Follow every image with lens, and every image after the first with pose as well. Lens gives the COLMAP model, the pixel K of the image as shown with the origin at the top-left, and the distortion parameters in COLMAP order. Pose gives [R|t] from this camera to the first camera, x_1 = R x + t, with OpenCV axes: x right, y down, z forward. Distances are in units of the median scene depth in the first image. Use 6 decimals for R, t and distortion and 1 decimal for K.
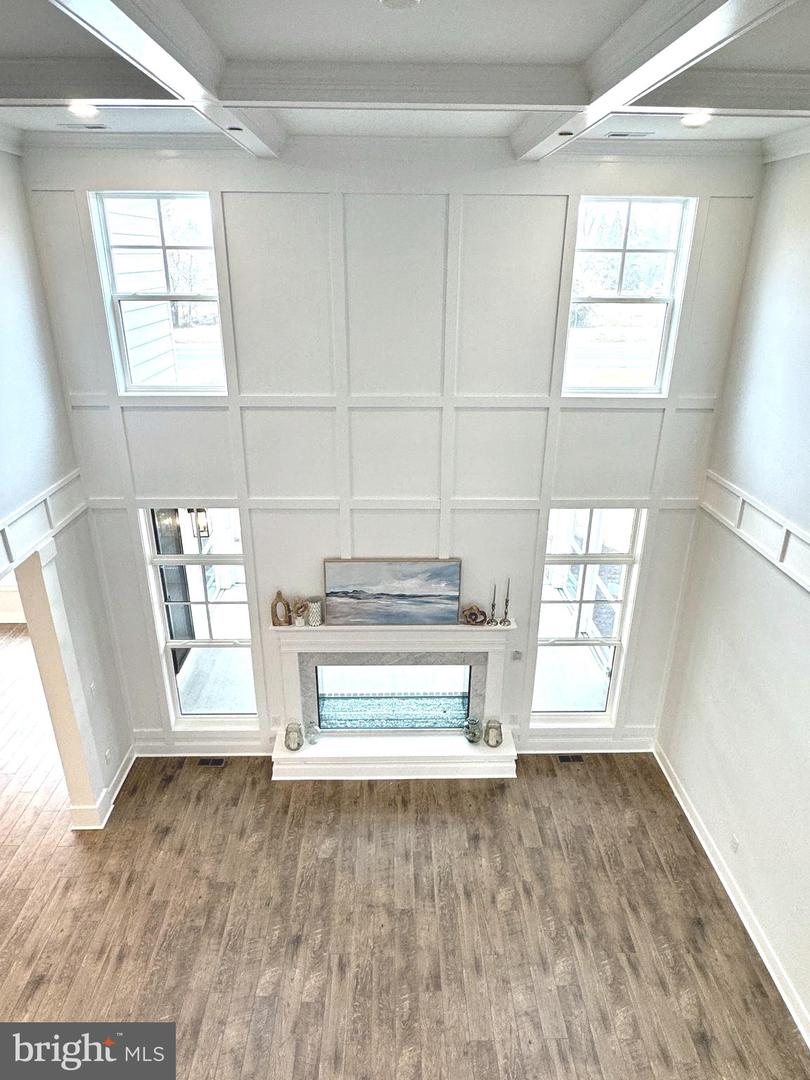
lens RADIAL K [[669.2, 0, 405.8], [0, 669.2, 539.2], [0, 0, 1]] dist [-0.002158, -0.004939]
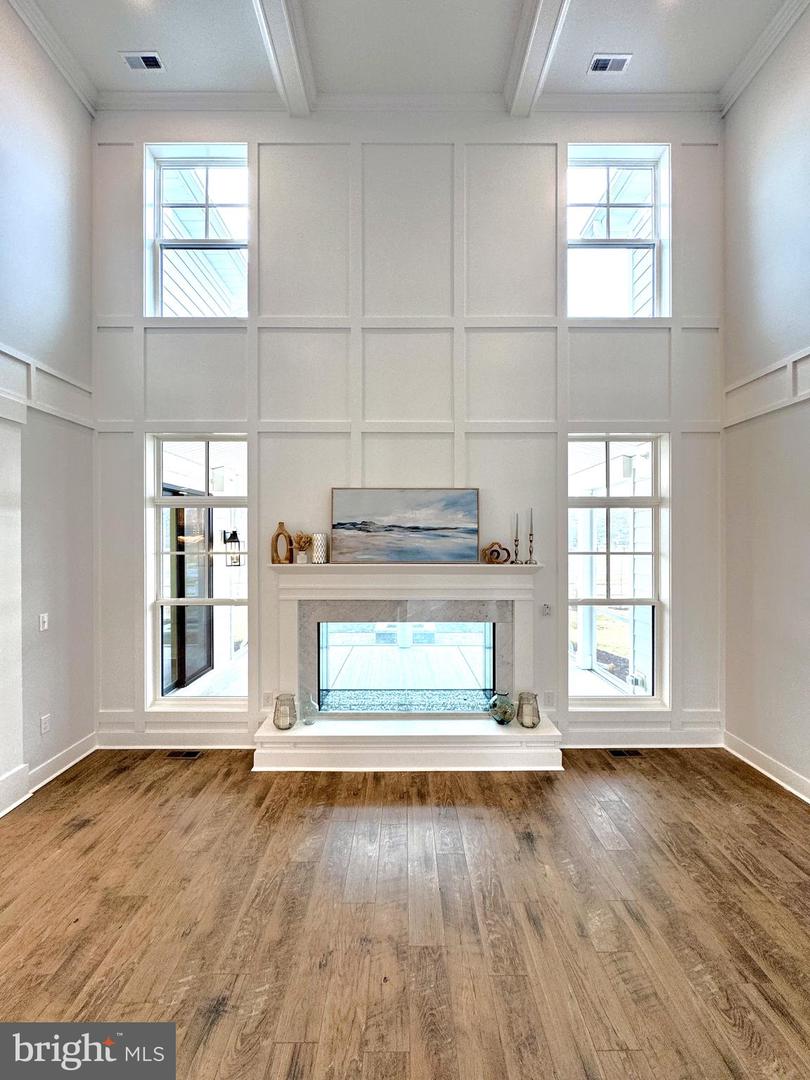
lens RADIAL K [[431.0, 0, 405.0], [0, 431.0, 539.6], [0, 0, 1]] dist [-0.003332, 0.000270]
pose [[0.999766, -0.008490, -0.019913, -0.008557], [0.000109, 0.921852, -0.387543, 0.329324], [0.021647, 0.387450, 0.921637, 0.466998]]
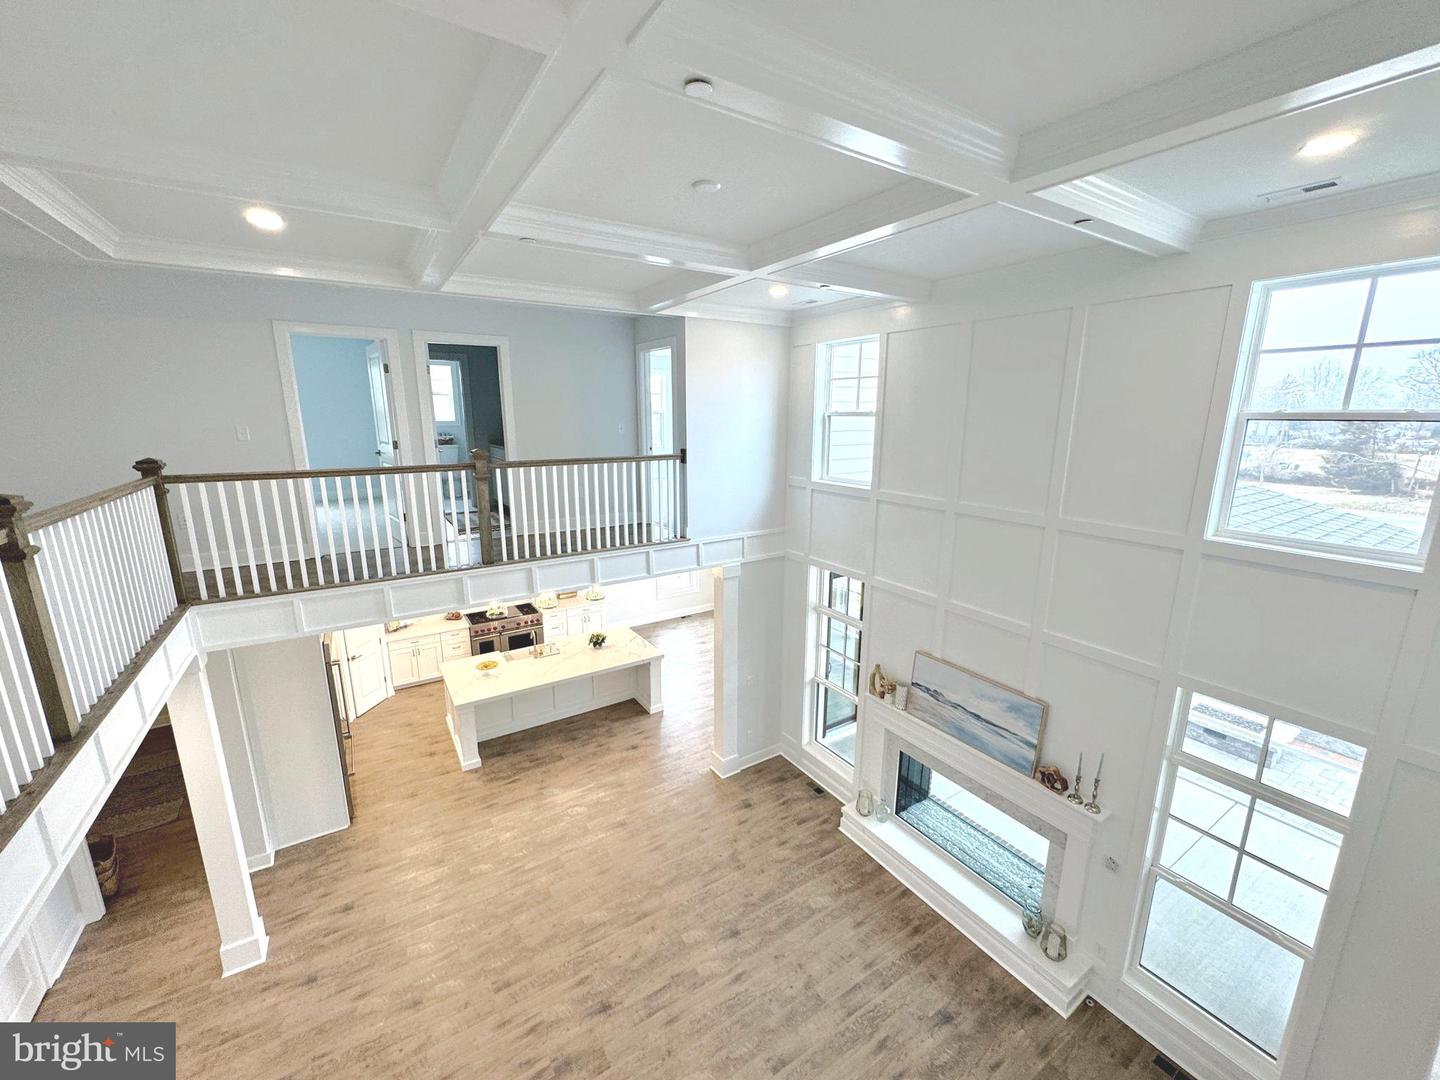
lens RADIAL K [[574.6, 0, 719.7], [0, 574.6, 541.9], [0, 0, 1]] dist [-0.003332, 0.000270]
pose [[0.520438, 0.181669, -0.834350, 0.440744], [-0.328780, 0.944406, 0.000551, -0.029168], [0.788066, 0.274031, 0.551235, 0.199392]]
